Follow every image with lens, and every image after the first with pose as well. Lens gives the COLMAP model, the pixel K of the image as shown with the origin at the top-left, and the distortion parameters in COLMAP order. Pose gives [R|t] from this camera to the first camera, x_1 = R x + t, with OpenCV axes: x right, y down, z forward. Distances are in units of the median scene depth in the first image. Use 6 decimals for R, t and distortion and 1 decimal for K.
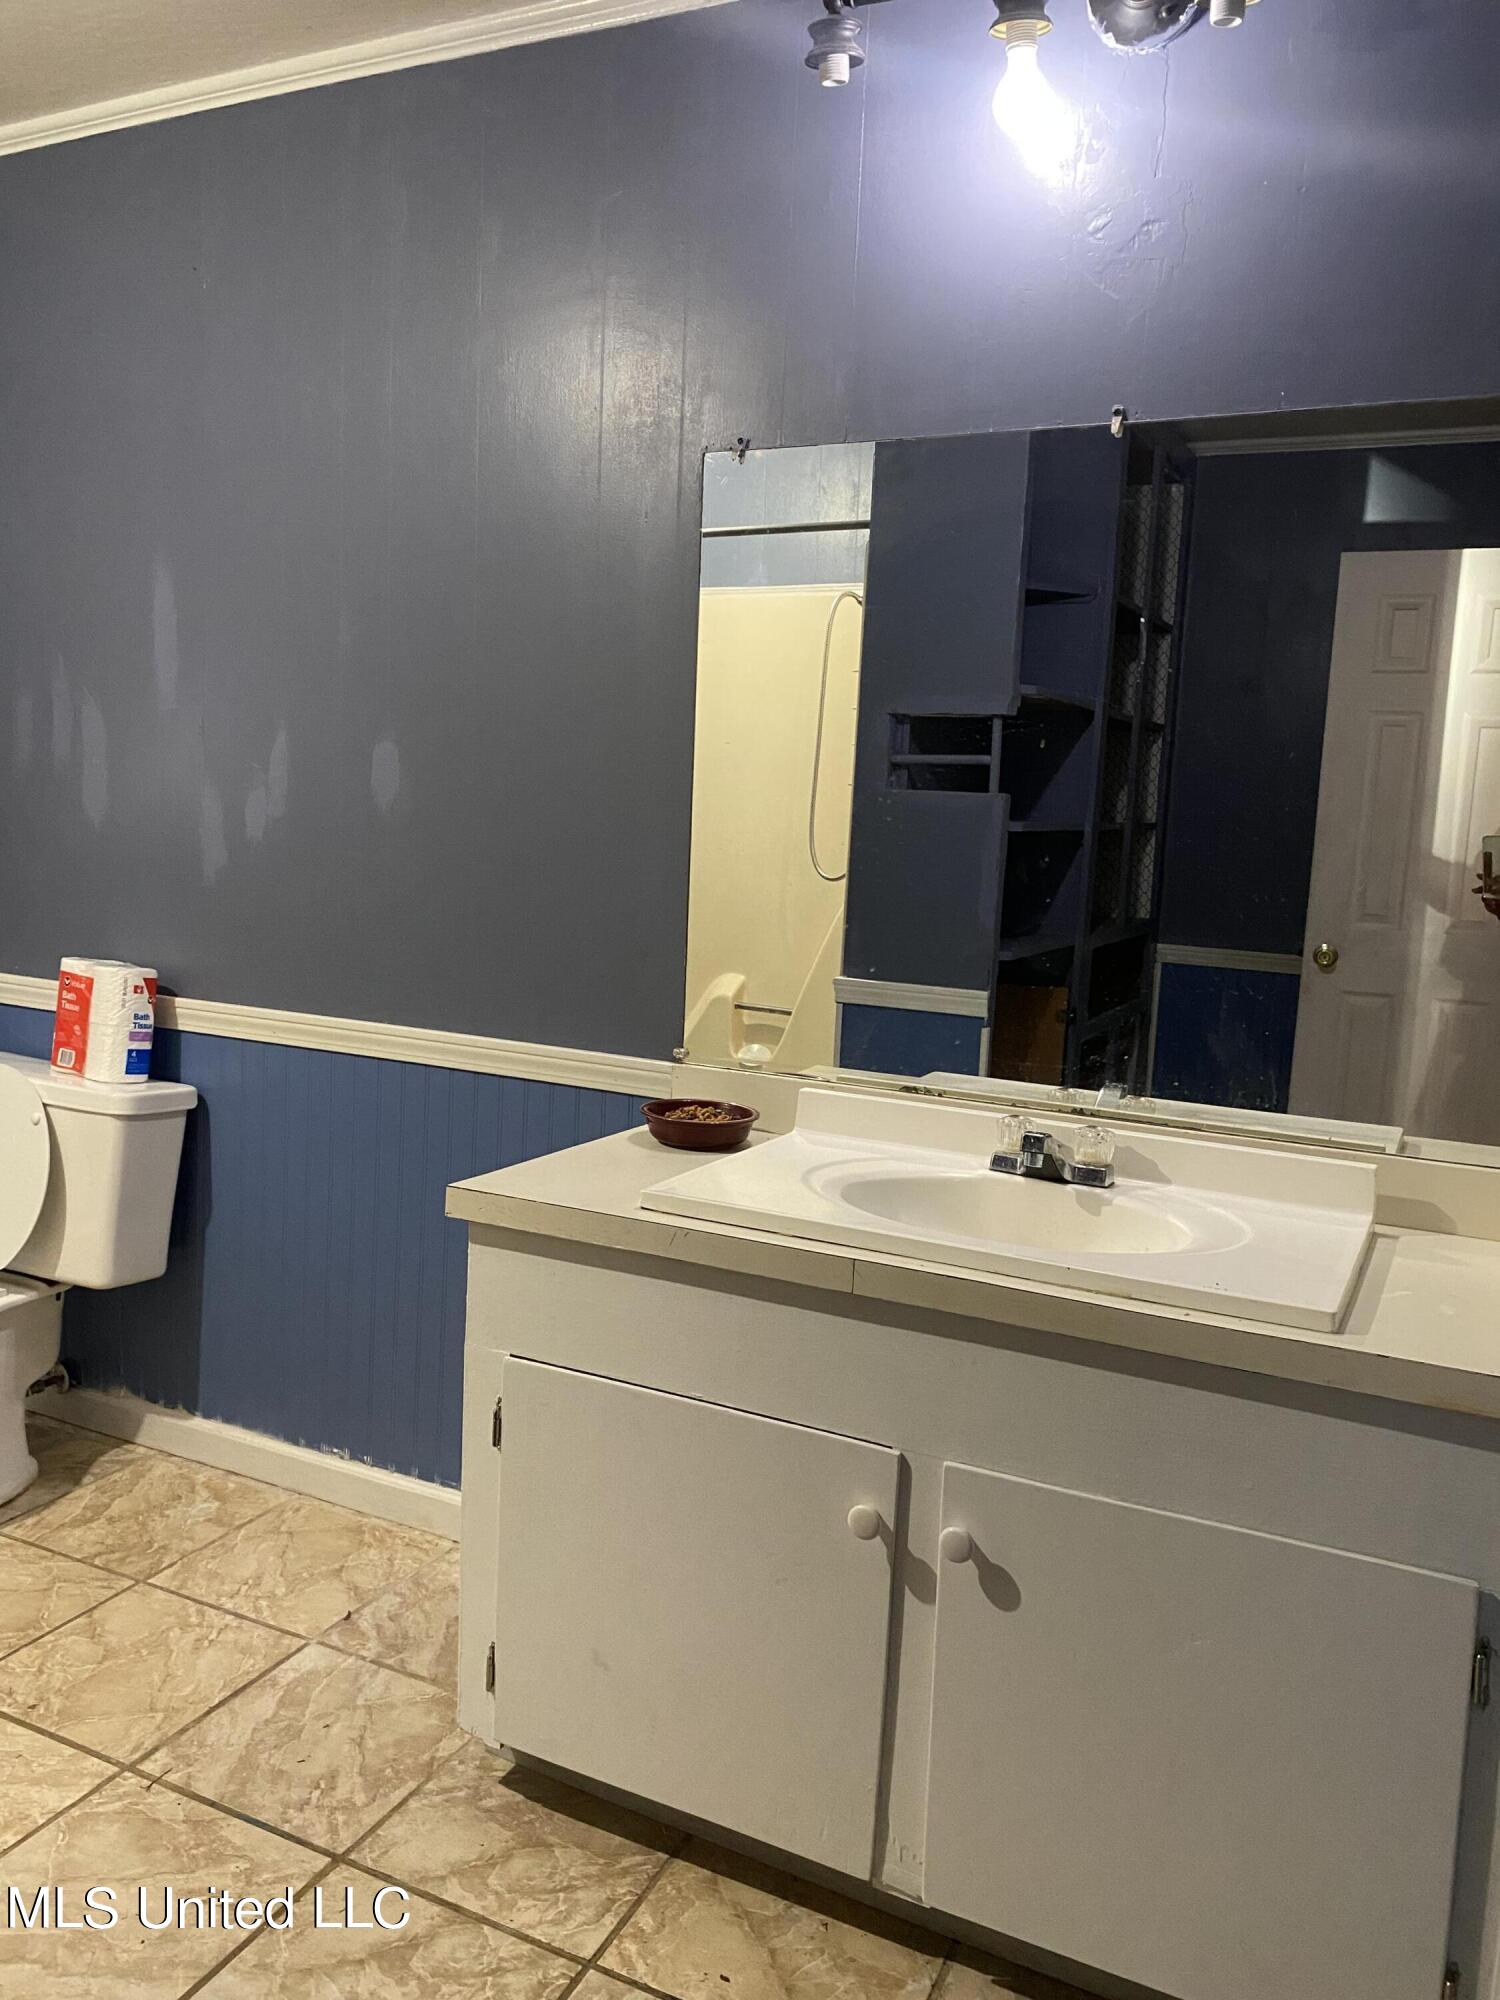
lens RADIAL K [[1539.5, 0, 748.4], [0, 1539.5, 999.3], [0, 0, 1]] dist [0.022563, -0.031499]
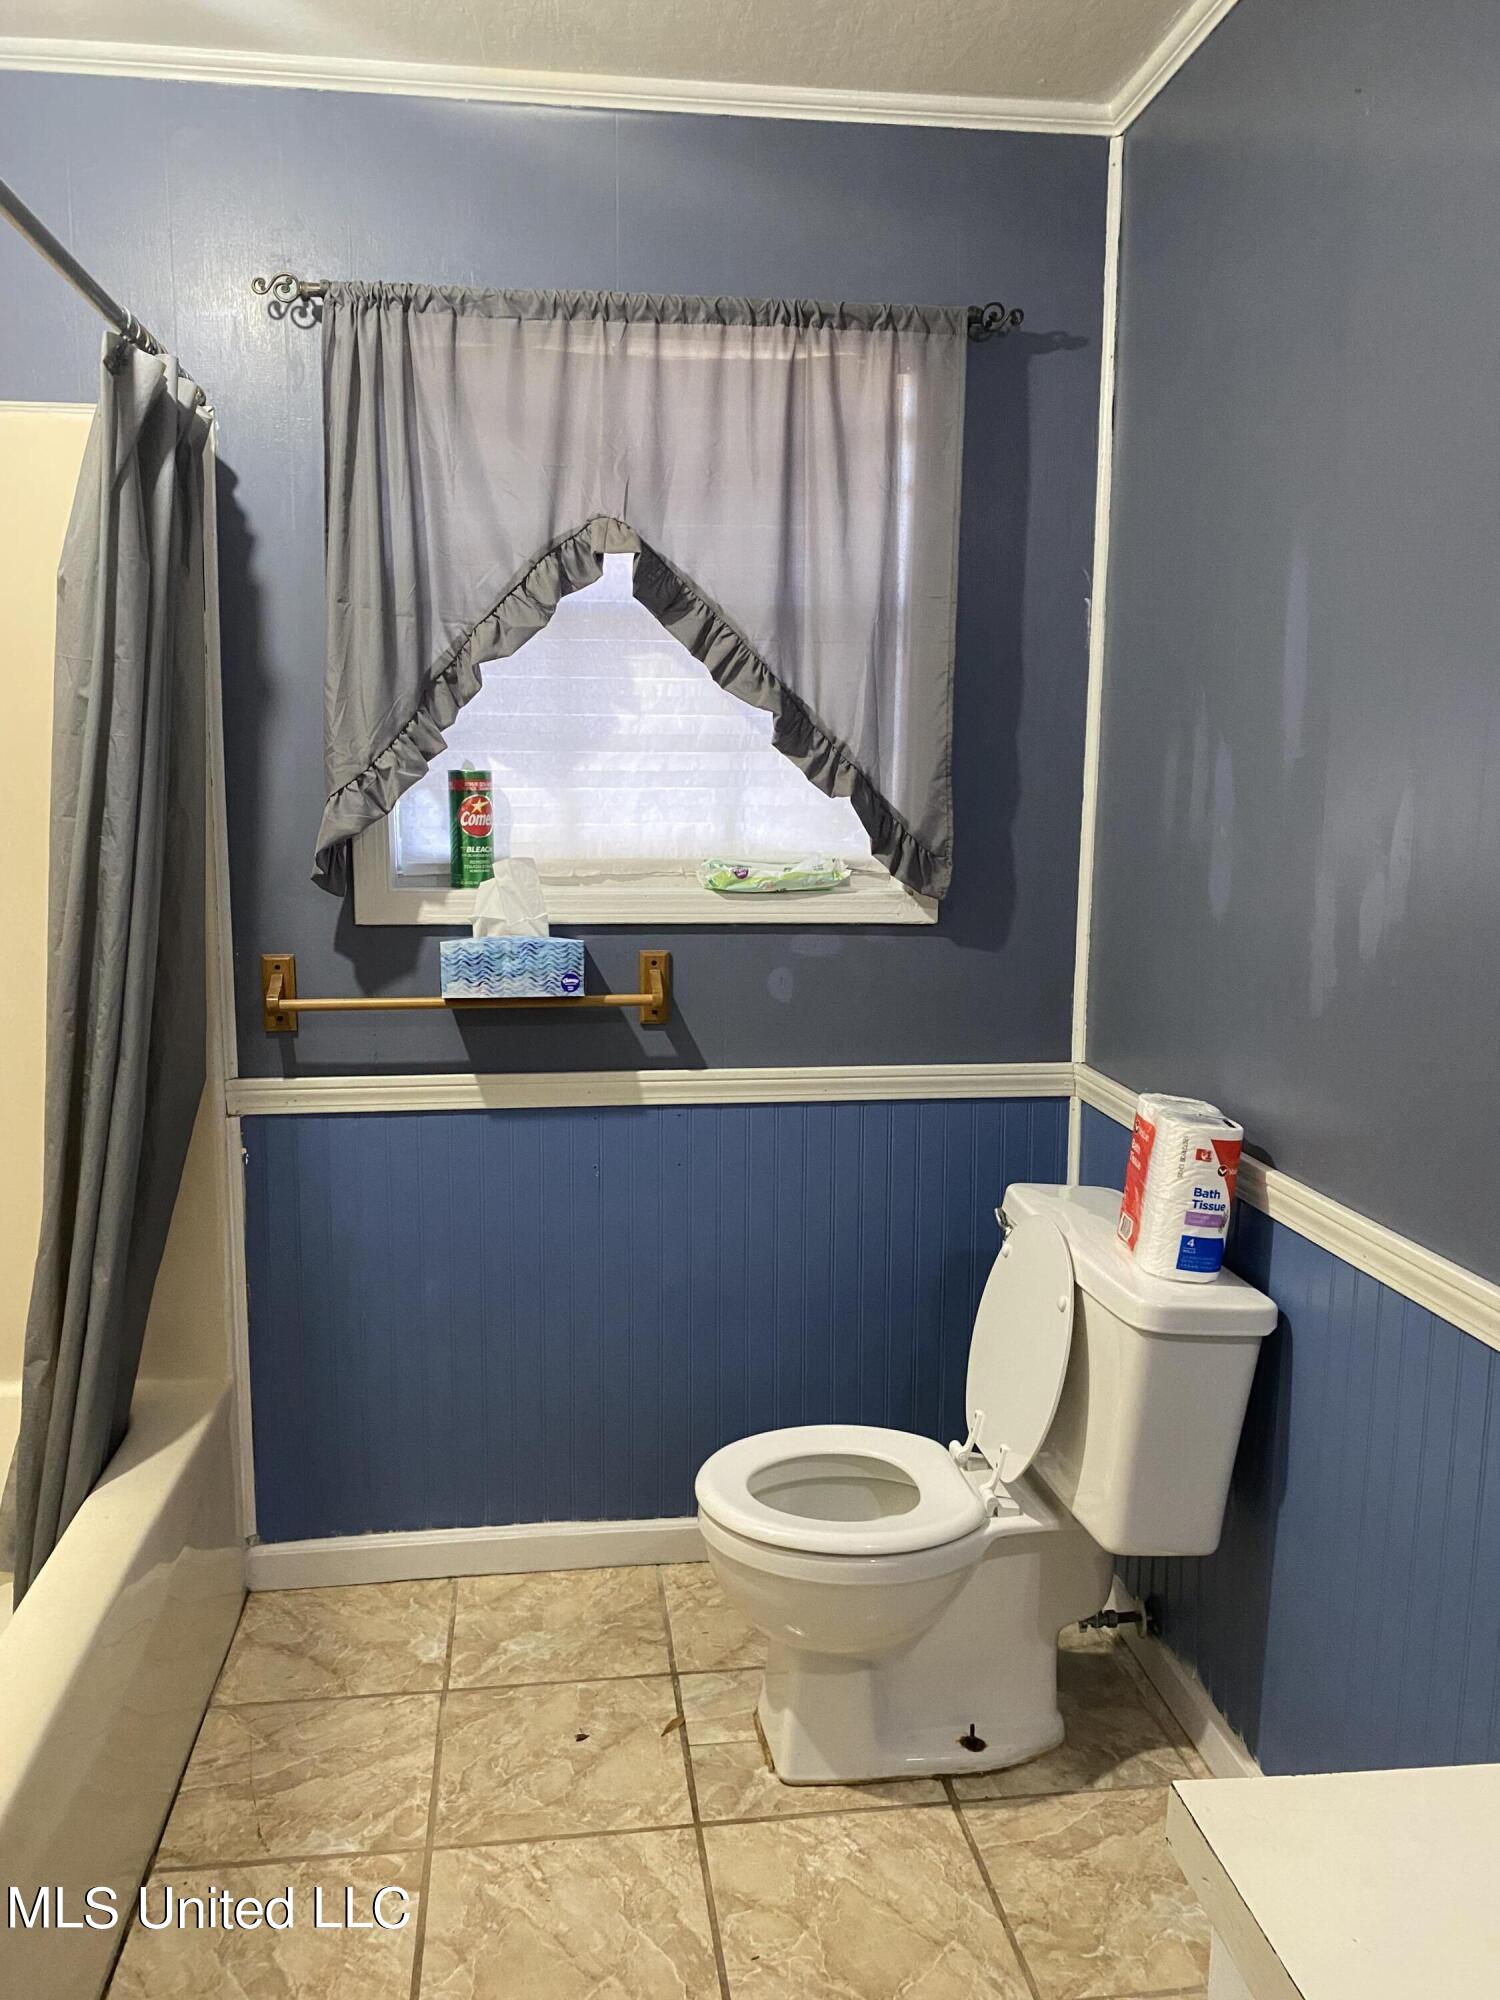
lens RADIAL K [[1539.5, 0, 756.5], [0, 1539.5, 999.6], [0, 0, 1]] dist [0.022563, -0.031499]
pose [[0.565967, 0.090049, -0.819495, 0.061280], [-0.104224, 0.993857, 0.037229, -0.081307], [0.817814, 0.064341, 0.571875, 0.419243]]
